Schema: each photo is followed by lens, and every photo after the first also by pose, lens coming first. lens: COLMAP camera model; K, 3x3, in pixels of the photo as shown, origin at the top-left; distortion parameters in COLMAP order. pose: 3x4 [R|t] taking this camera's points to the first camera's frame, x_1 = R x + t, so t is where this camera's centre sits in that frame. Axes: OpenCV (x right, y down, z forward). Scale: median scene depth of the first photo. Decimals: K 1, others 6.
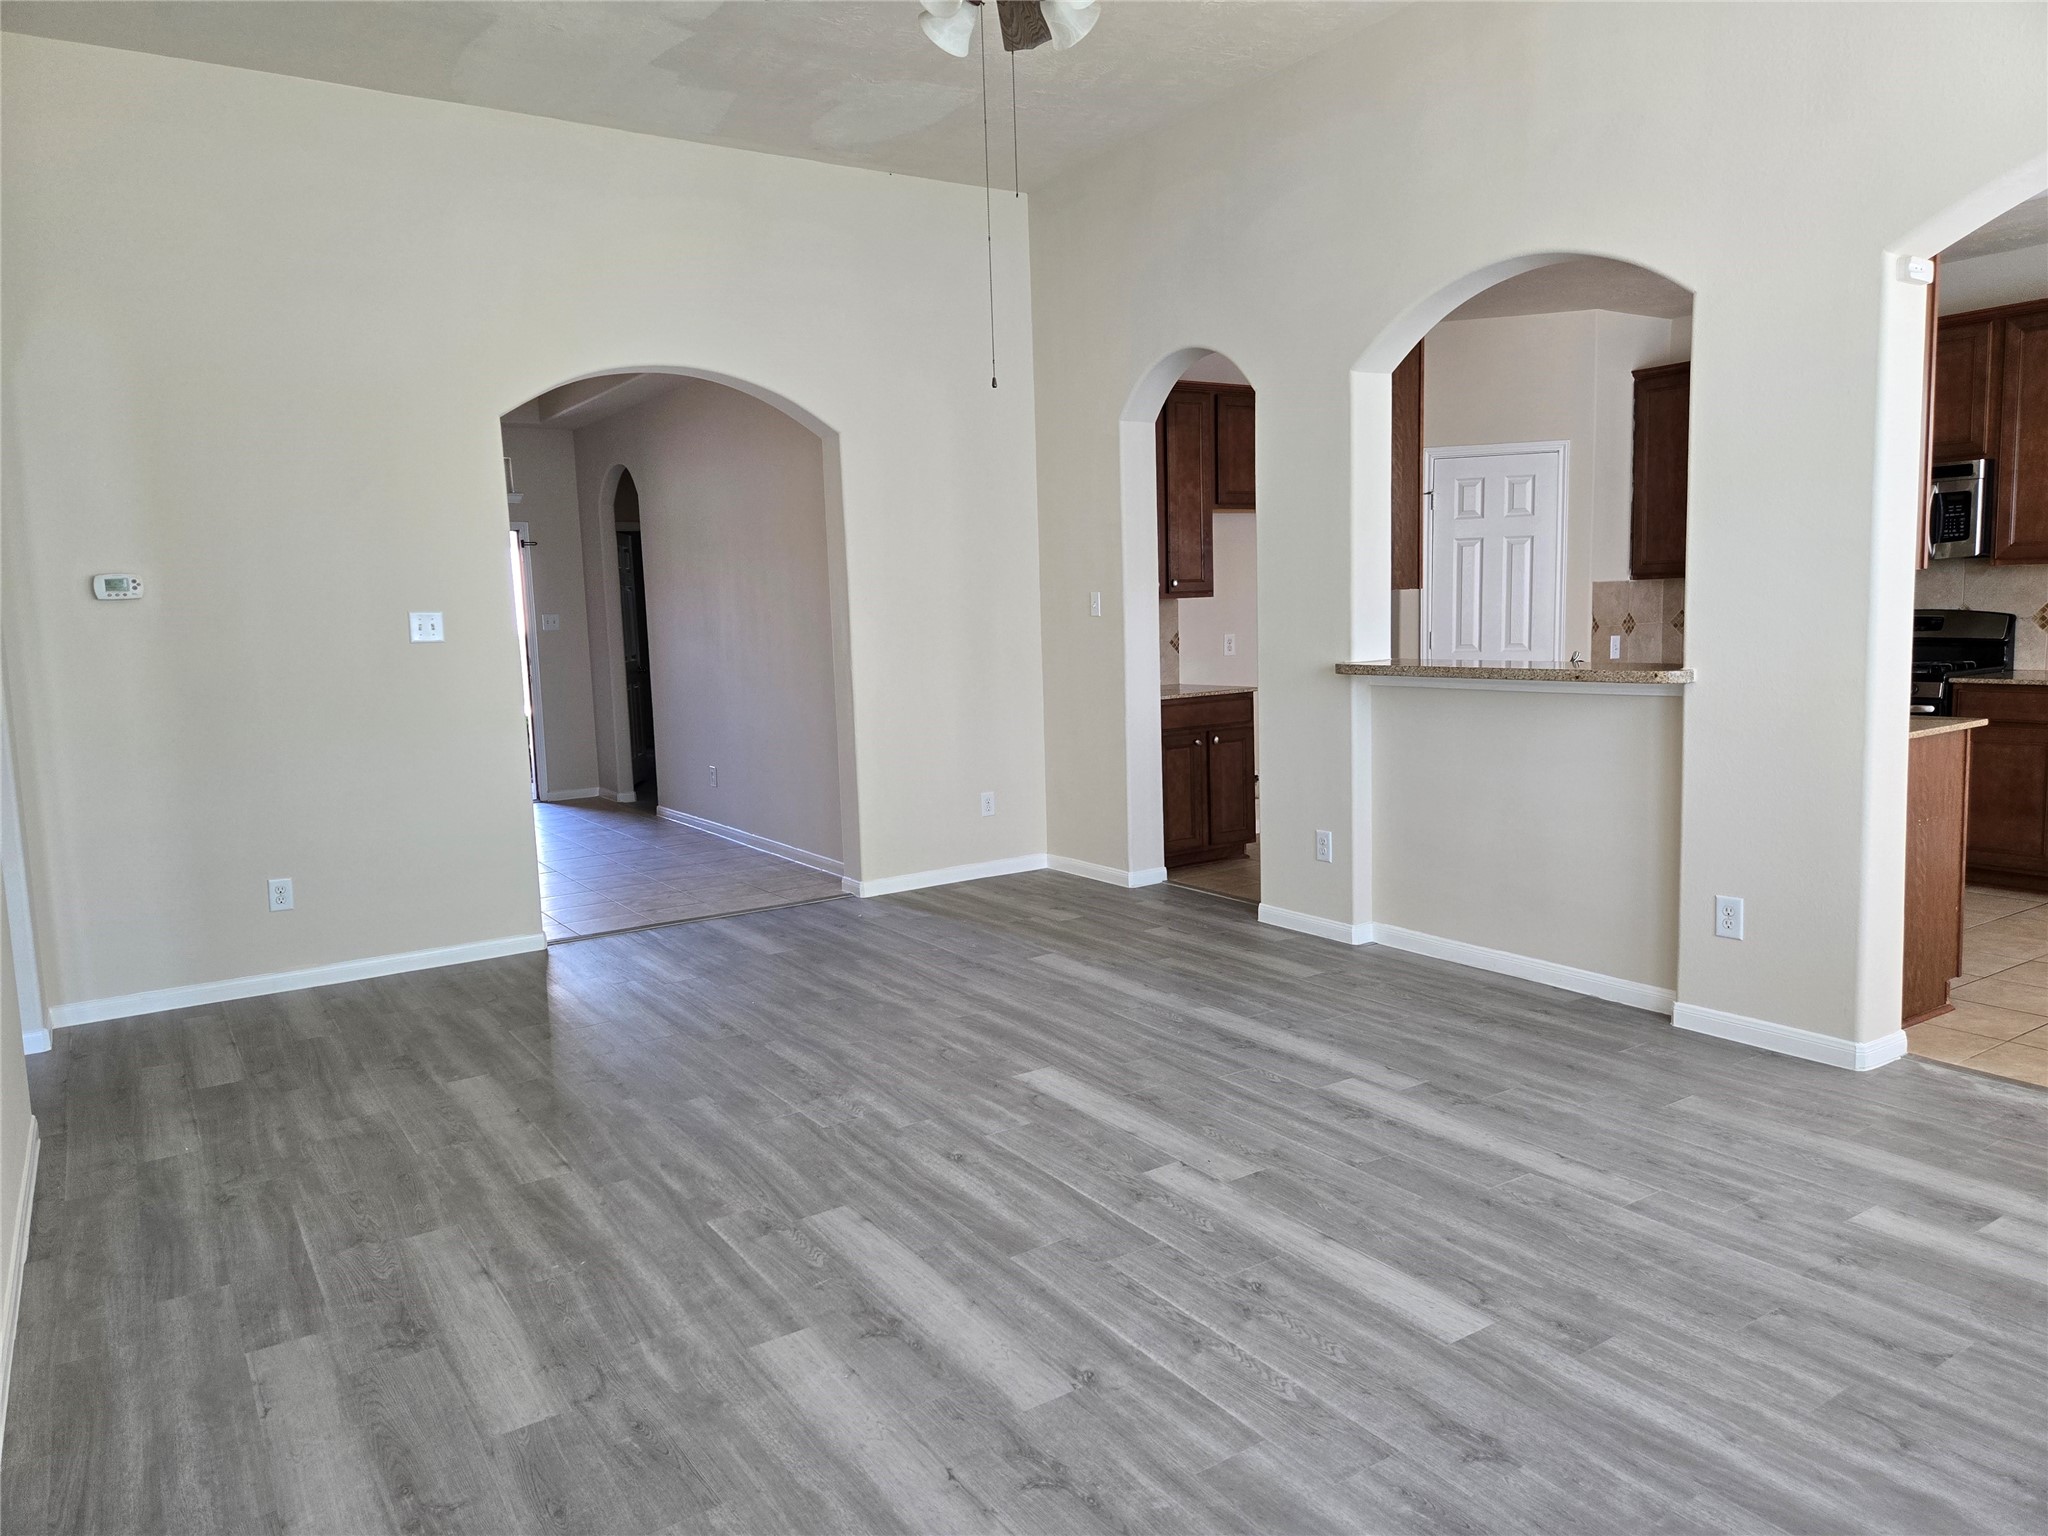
lens RADIAL K [[1370.7, 0, 1015.6], [0, 1370.7, 760.3], [0, 0, 1]] dist [0.080220, -0.074736]
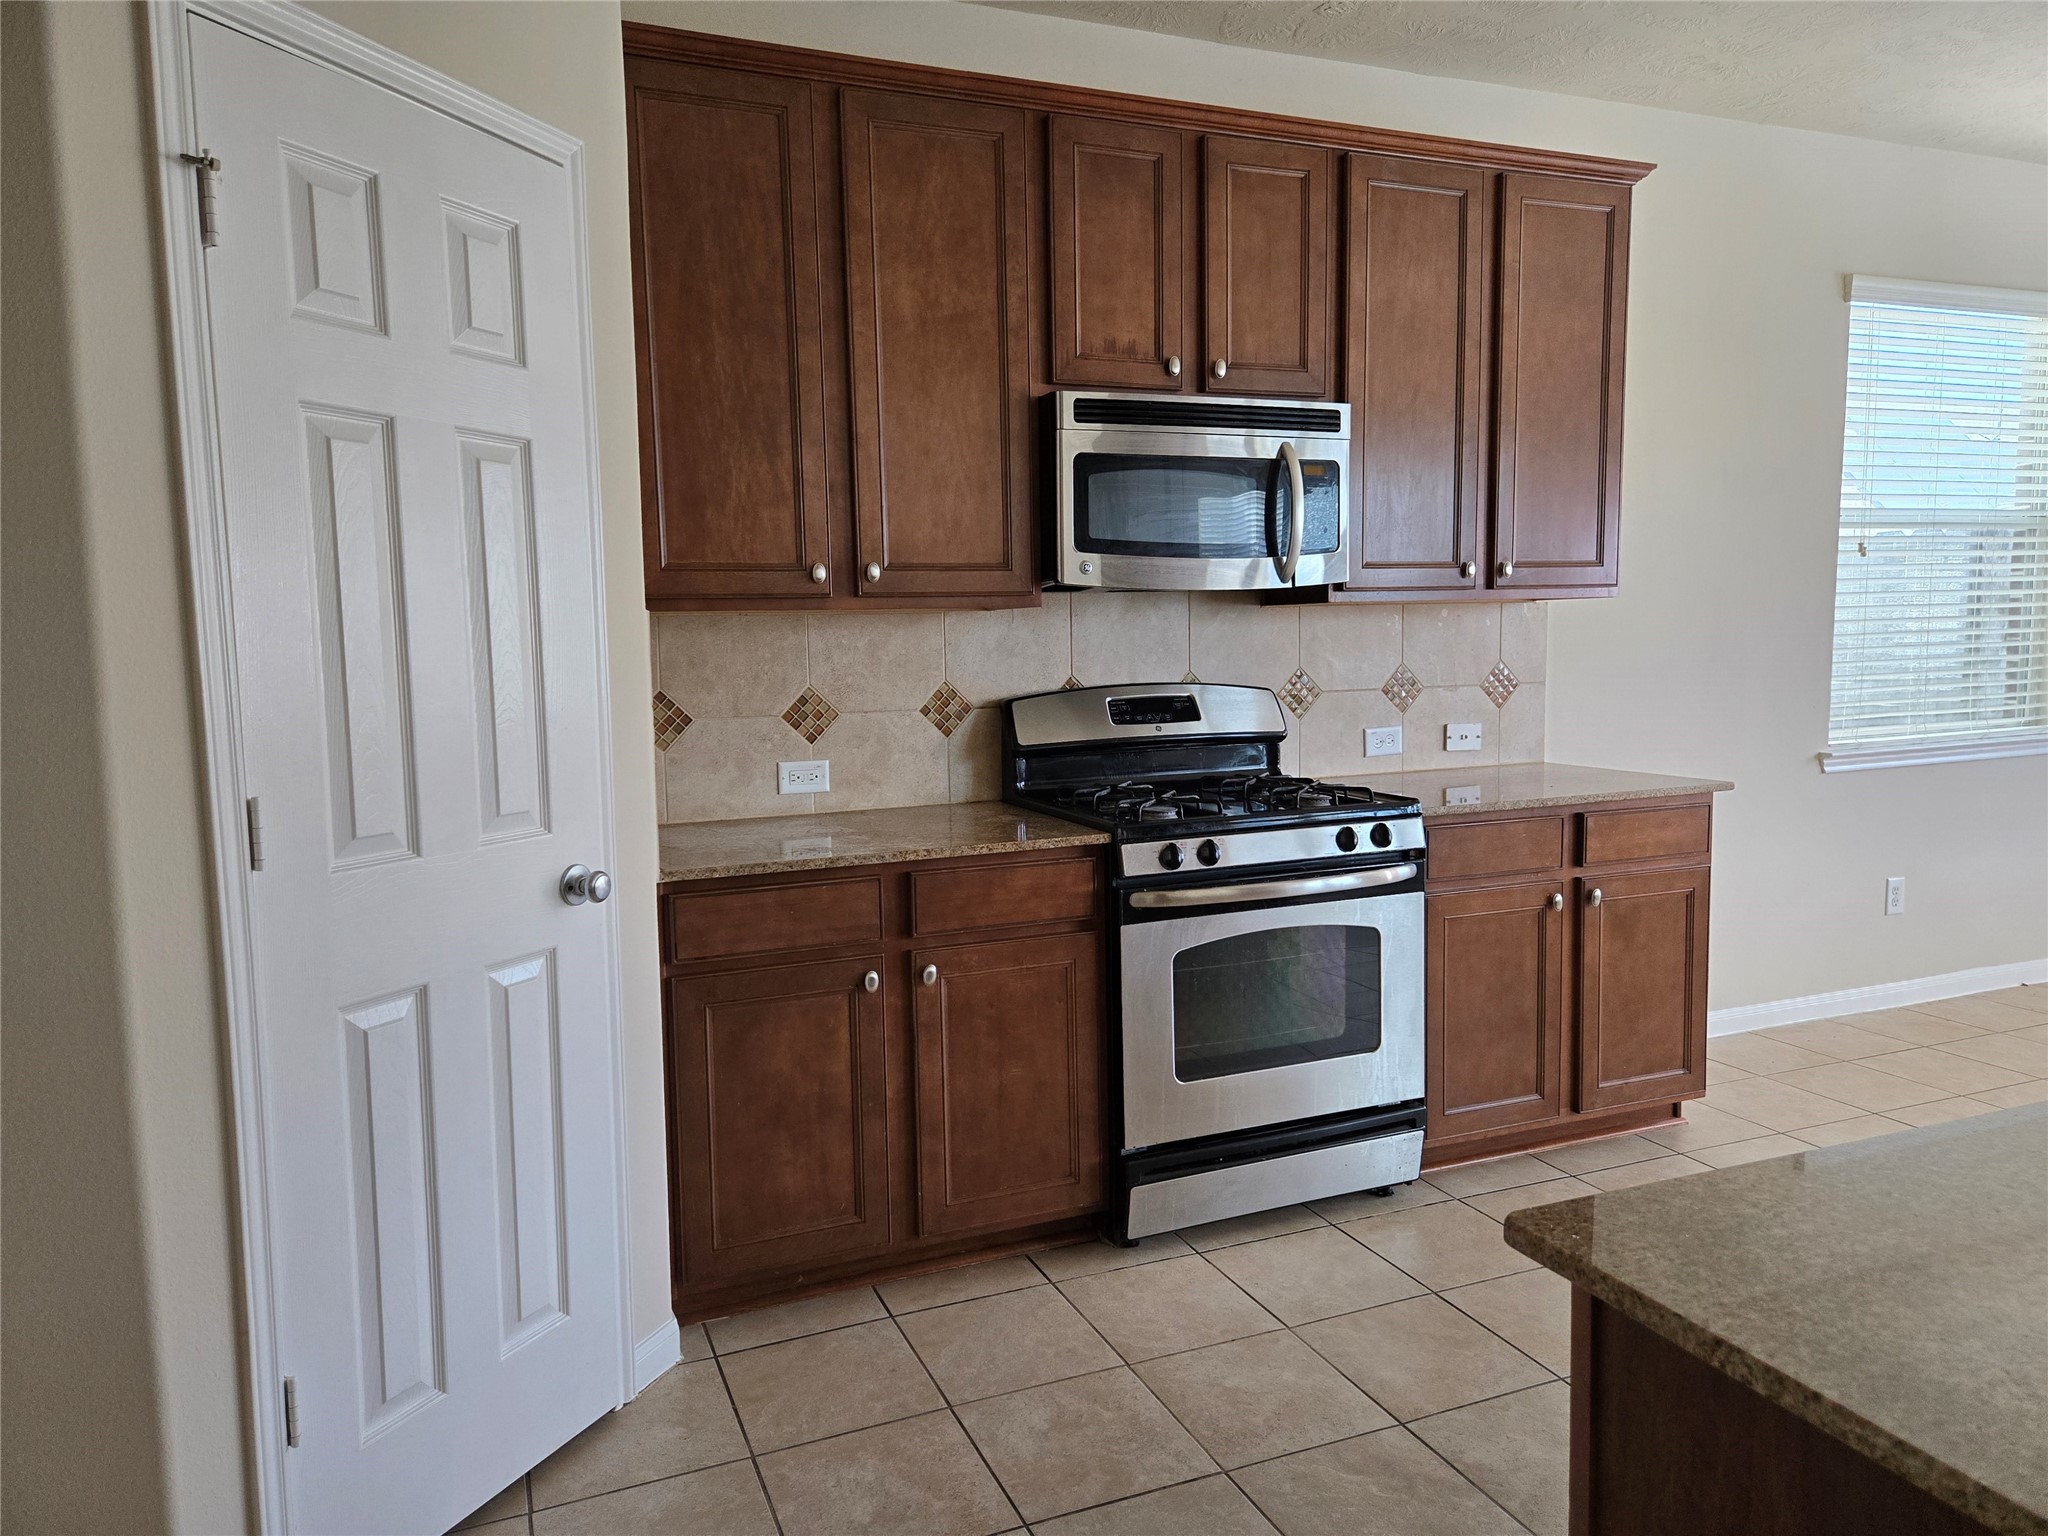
lens RADIAL K [[1379.5, 0, 1015.9], [0, 1379.5, 775.8], [0, 0, 1]] dist [0.077989, -0.071075]
pose [[0.194535, -0.074294, 0.978078, 0.182760], [0.122367, 0.991176, 0.050951, -0.168518], [-0.973233, 0.109773, 0.201909, 1.507202]]
